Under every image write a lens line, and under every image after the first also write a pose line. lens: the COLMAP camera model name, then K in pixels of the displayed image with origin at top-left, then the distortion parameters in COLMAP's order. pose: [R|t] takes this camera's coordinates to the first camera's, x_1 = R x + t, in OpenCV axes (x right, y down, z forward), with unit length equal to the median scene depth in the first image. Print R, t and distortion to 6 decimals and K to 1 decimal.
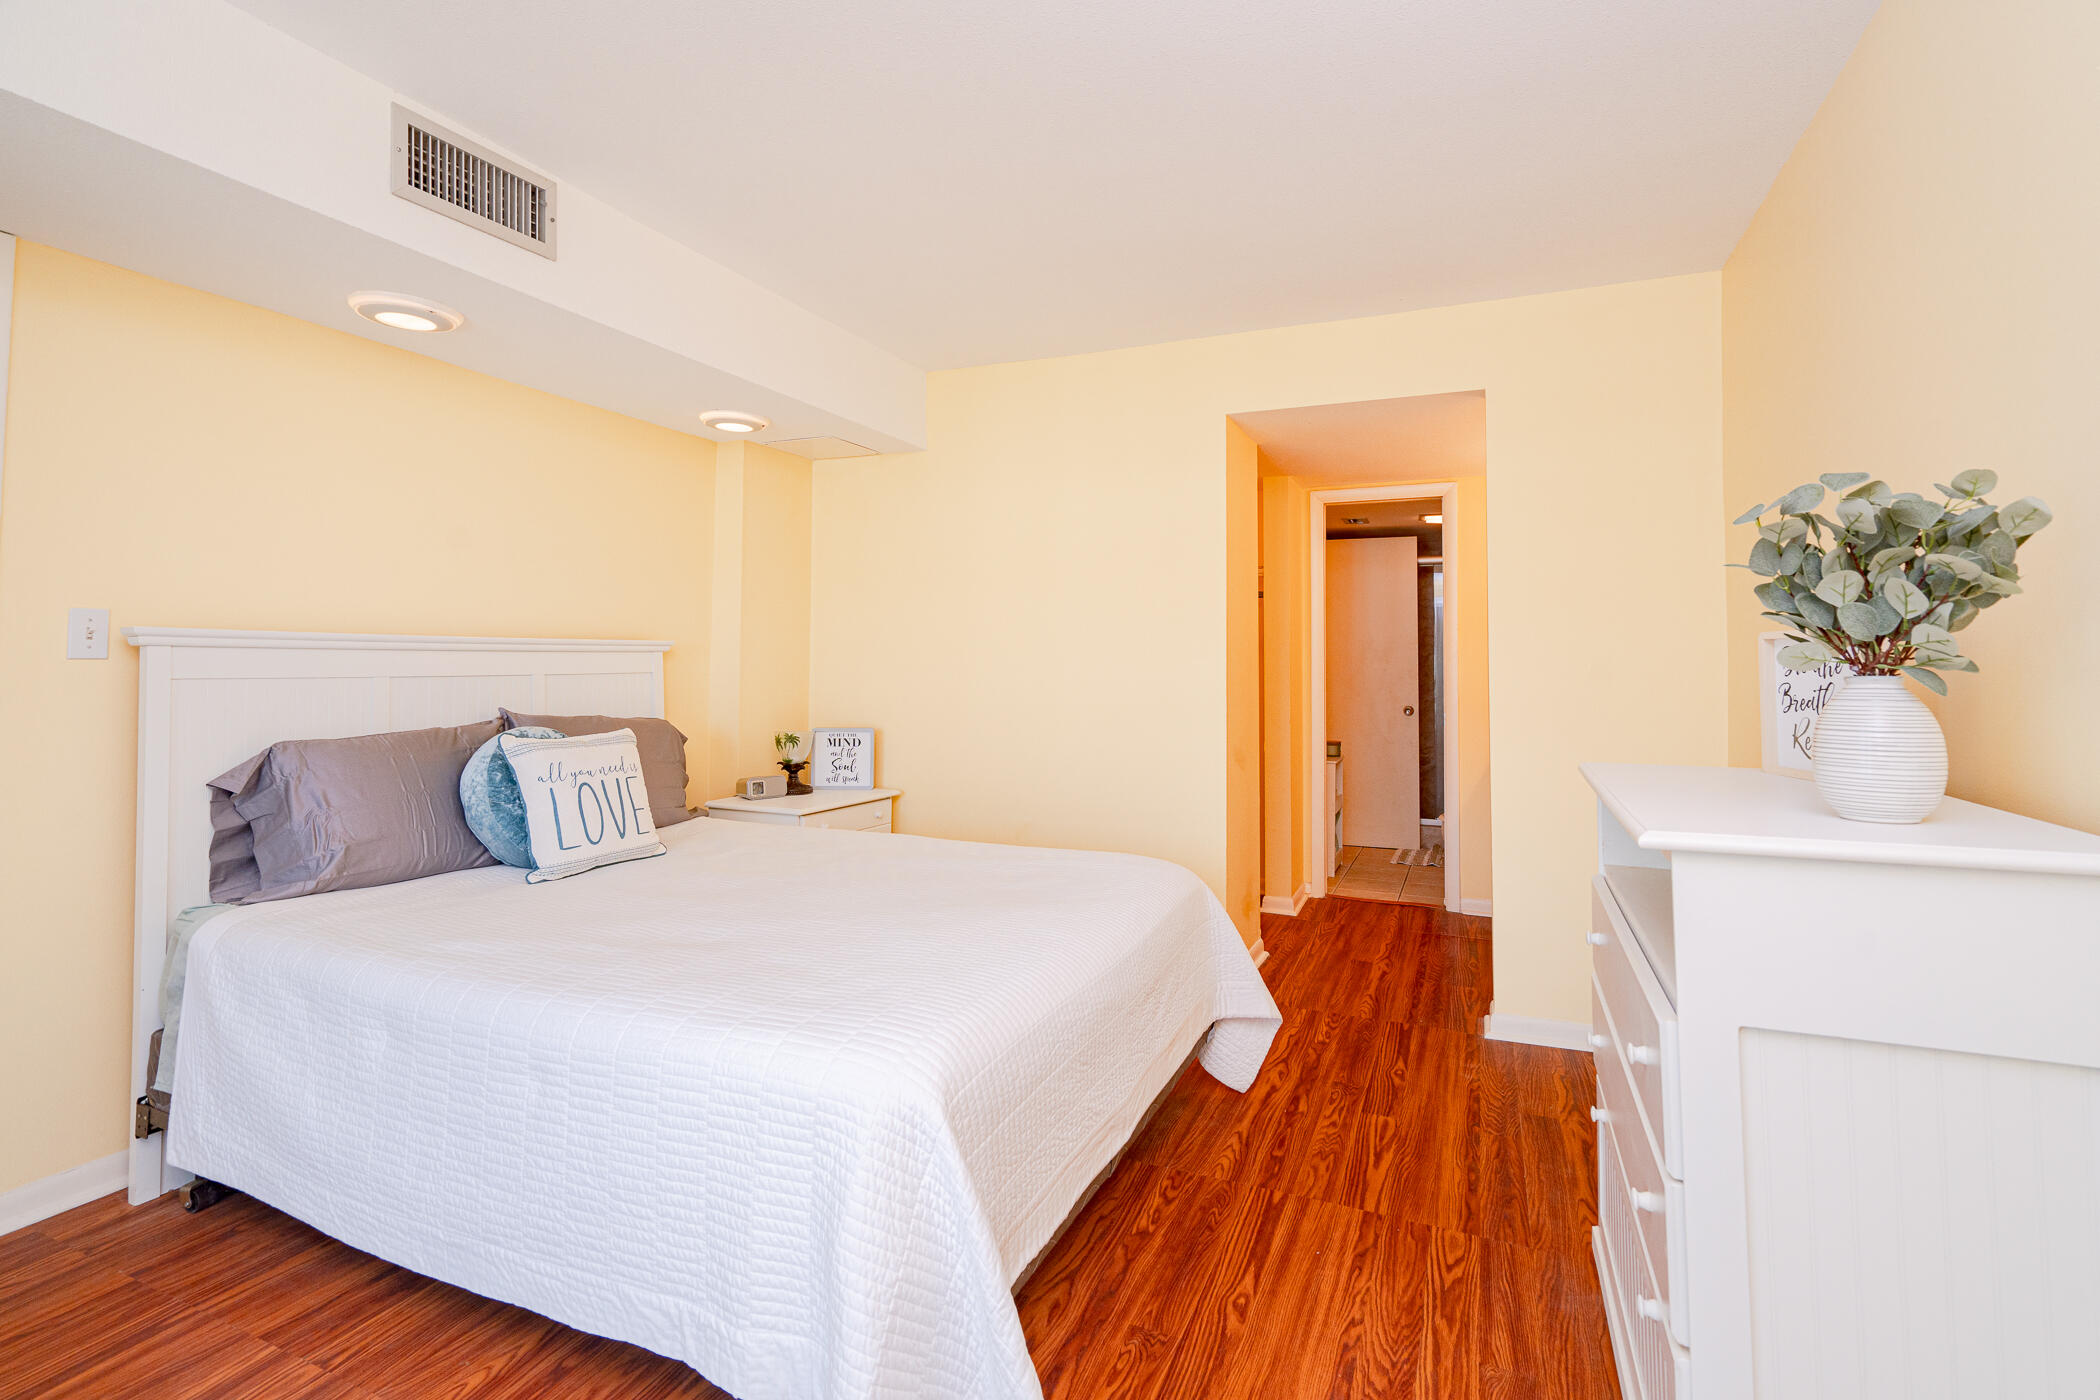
lens RADIAL K [[965.3, 0, 1048.9], [0, 965.3, 680.6], [0, 0, 1]] dist [-0.001562, 0.001214]
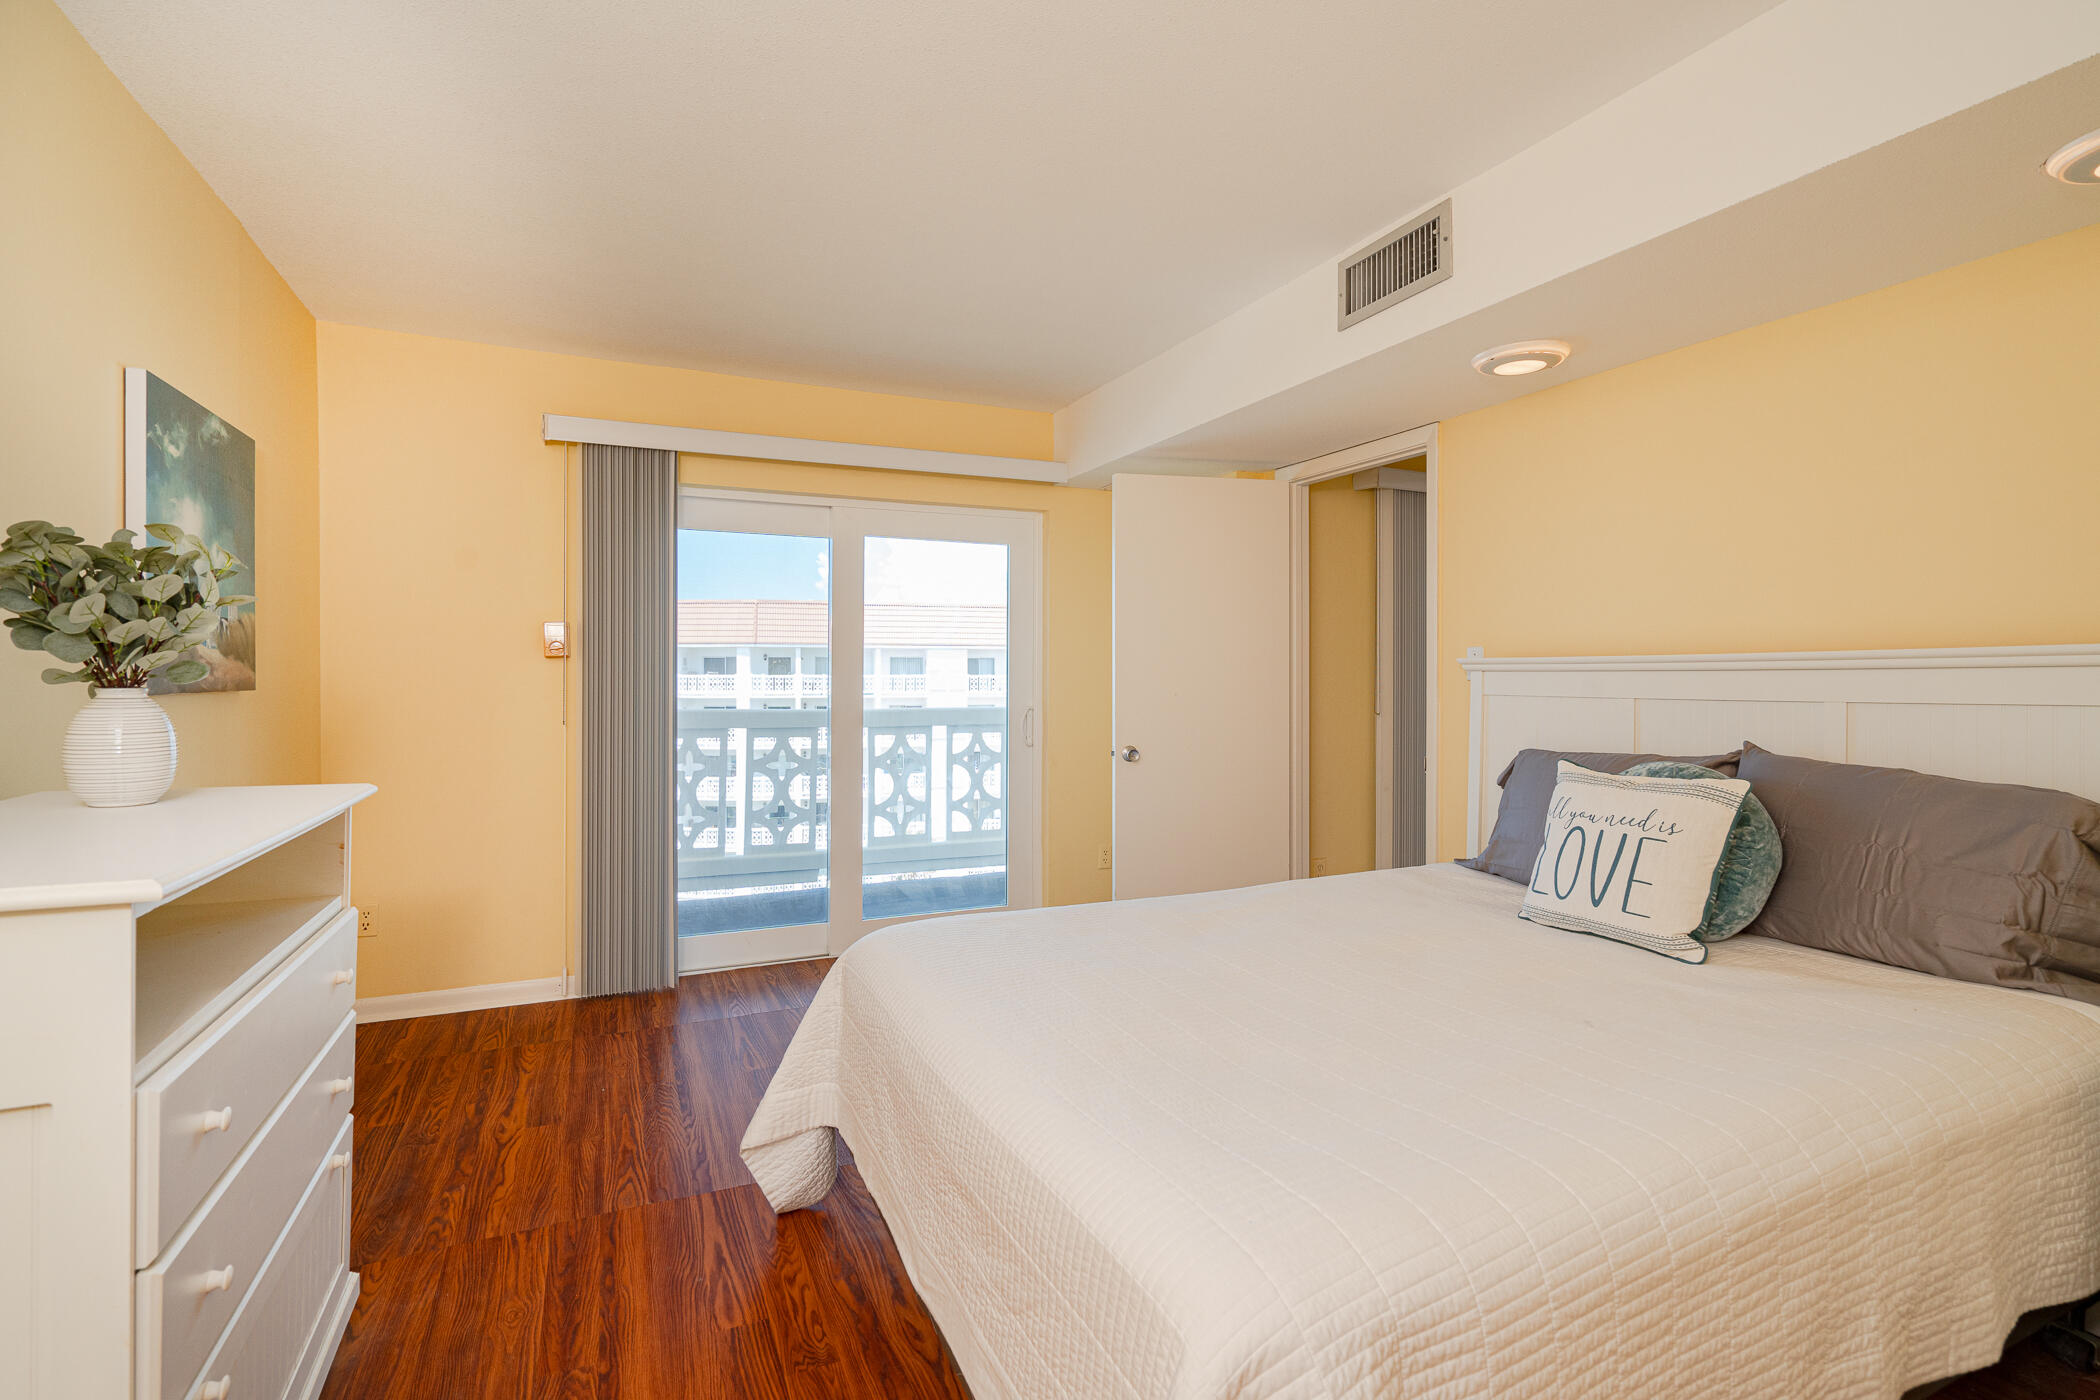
lens RADIAL K [[963.8, 0, 1059.8], [0, 963.8, 676.6], [0, 0, 1]] dist [-0.001516, 0.000118]
pose [[-0.653684, -0.013153, -0.756653, 0.634184], [-0.021659, 0.999765, 0.001332, -0.030731], [0.756458, 0.017258, -0.653815, 2.134636]]
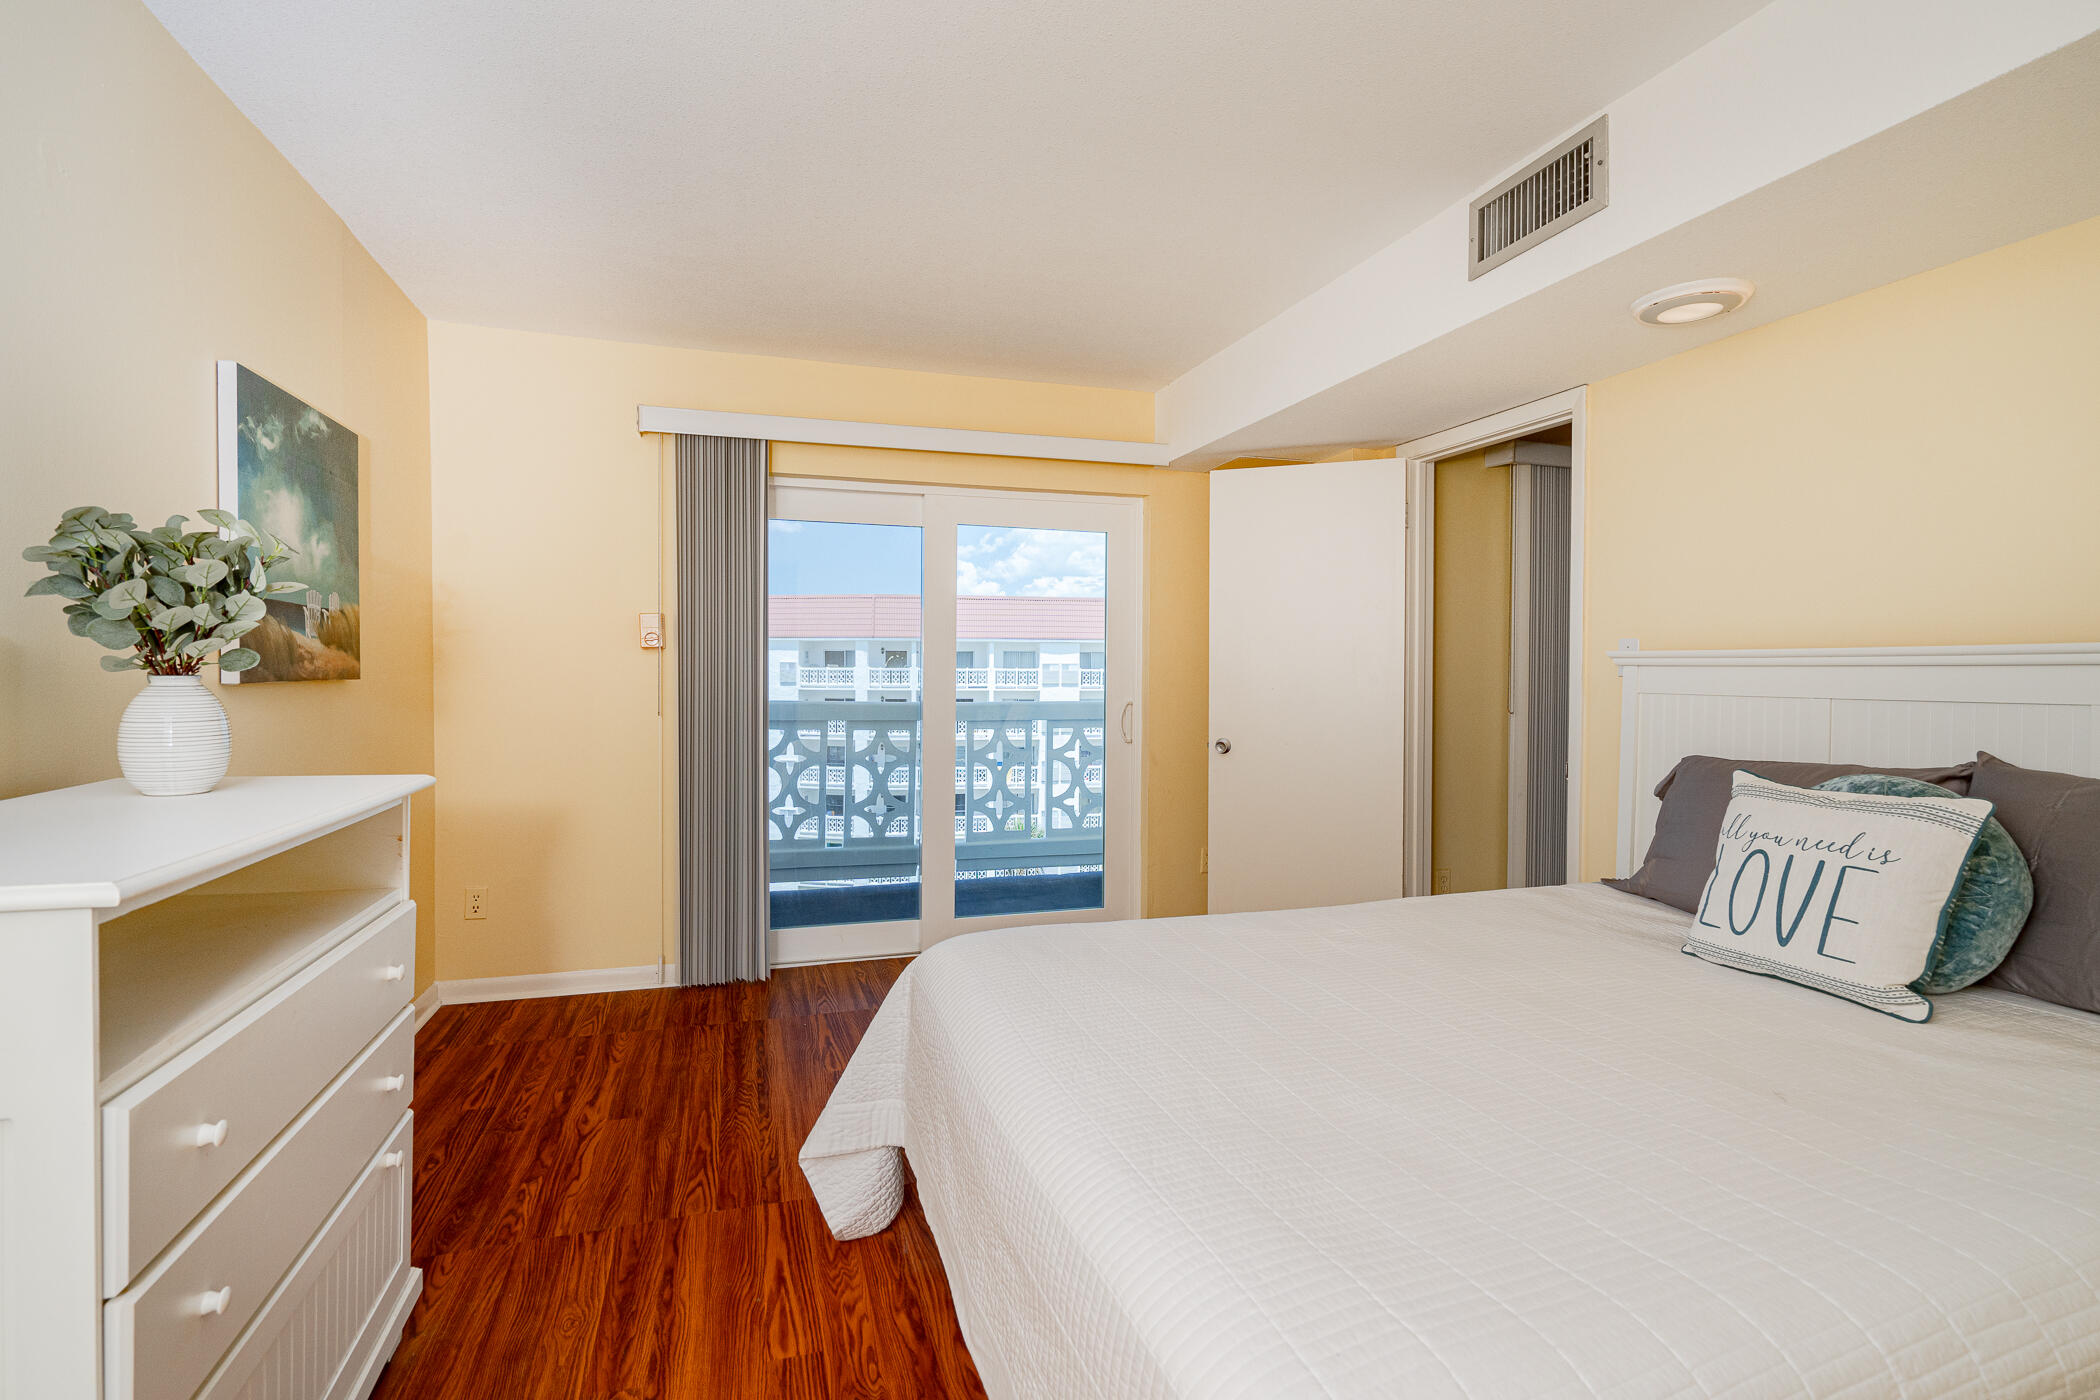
lens RADIAL K [[965.3, 0, 1048.9], [0, 965.3, 680.6], [0, 0, 1]] dist [-0.001562, 0.001214]
pose [[-0.744888, -0.009670, -0.667119, 0.565561], [-0.026053, 0.999554, 0.014601, -0.029913], [0.666681, 0.028257, -0.744808, 2.105435]]
